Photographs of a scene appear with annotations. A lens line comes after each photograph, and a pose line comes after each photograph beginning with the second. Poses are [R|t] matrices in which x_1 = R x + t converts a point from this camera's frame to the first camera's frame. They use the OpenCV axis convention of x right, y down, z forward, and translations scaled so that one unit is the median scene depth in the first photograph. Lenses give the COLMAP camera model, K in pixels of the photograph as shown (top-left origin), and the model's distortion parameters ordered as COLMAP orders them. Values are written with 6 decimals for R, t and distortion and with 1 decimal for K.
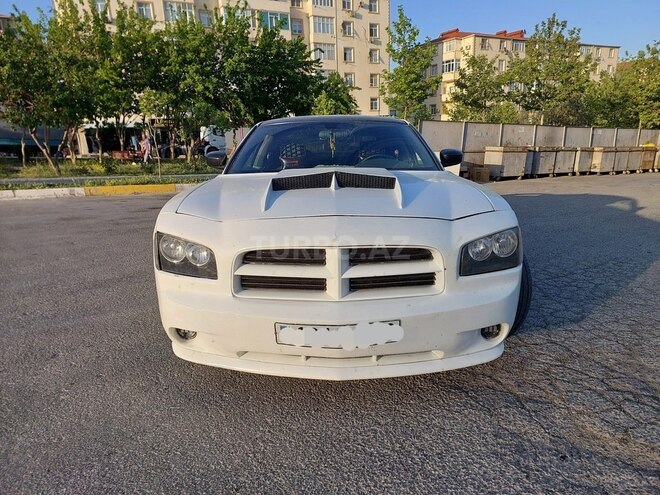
lens RADIAL K [[451.5, 0, 328.5], [0, 451.5, 248.5], [0, 0, 1]] dist [0.013224, -0.004619]
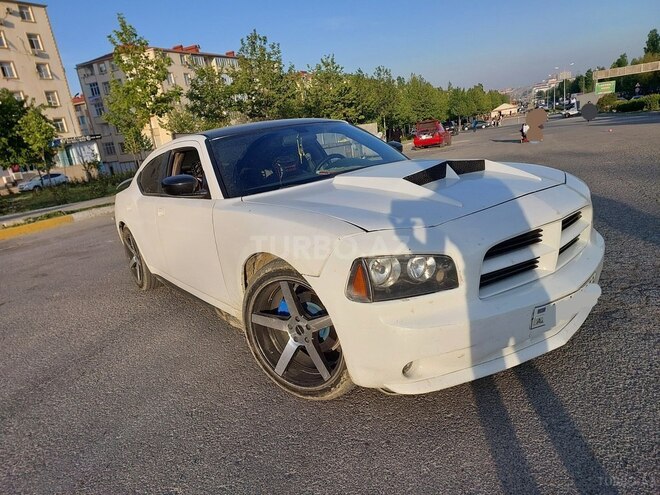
lens RADIAL K [[451.5, 0, 331.8], [0, 451.5, 251.1], [0, 0, 1]] dist [0.013224, -0.004619]
pose [[0.803437, -0.234790, 0.547141, -0.514225], [0.246326, 0.967706, 0.053551, -0.062201], [-0.542045, 0.091750, 0.835326, 0.199067]]
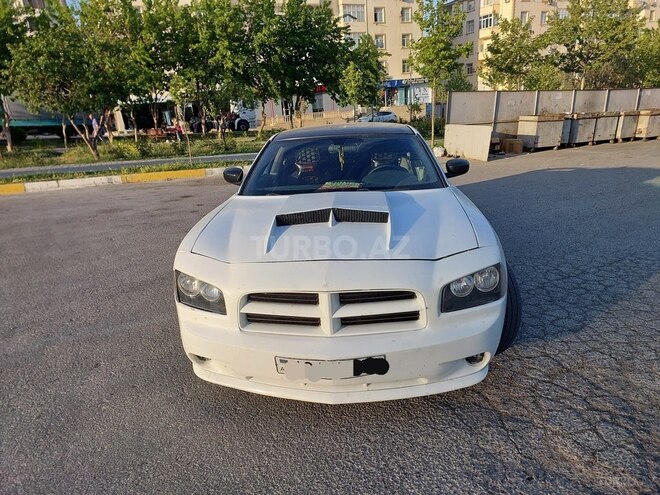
lens RADIAL K [[451.5, 0, 323.4], [0, 451.5, 248.9], [0, 0, 1]] dist [0.013224, -0.004619]
pose [[0.996345, -0.011824, -0.084598, 0.052525], [0.017784, 0.997385, 0.070048, -0.094410], [0.083549, -0.071297, 0.993950, -0.058338]]
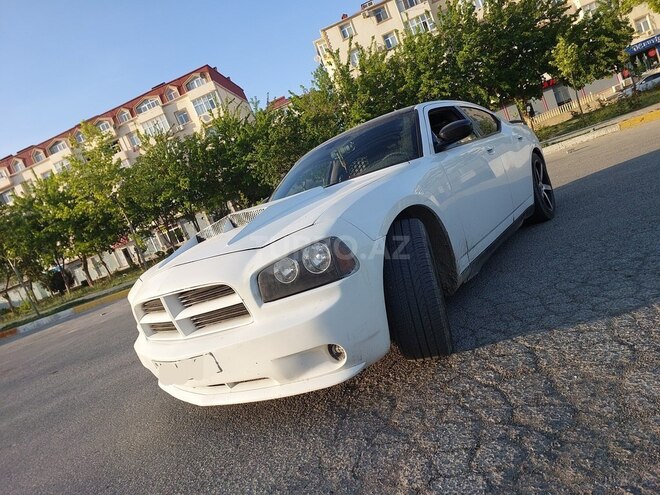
lens RADIAL K [[451.5, 0, 317.6], [0, 451.5, 242.5], [0, 0, 1]] dist [0.013224, -0.004619]
pose [[0.762549, -0.198677, -0.615667, 0.550042], [0.192501, 0.978251, -0.077258, 0.015805], [0.617626, -0.059604, 0.784210, 0.156666]]
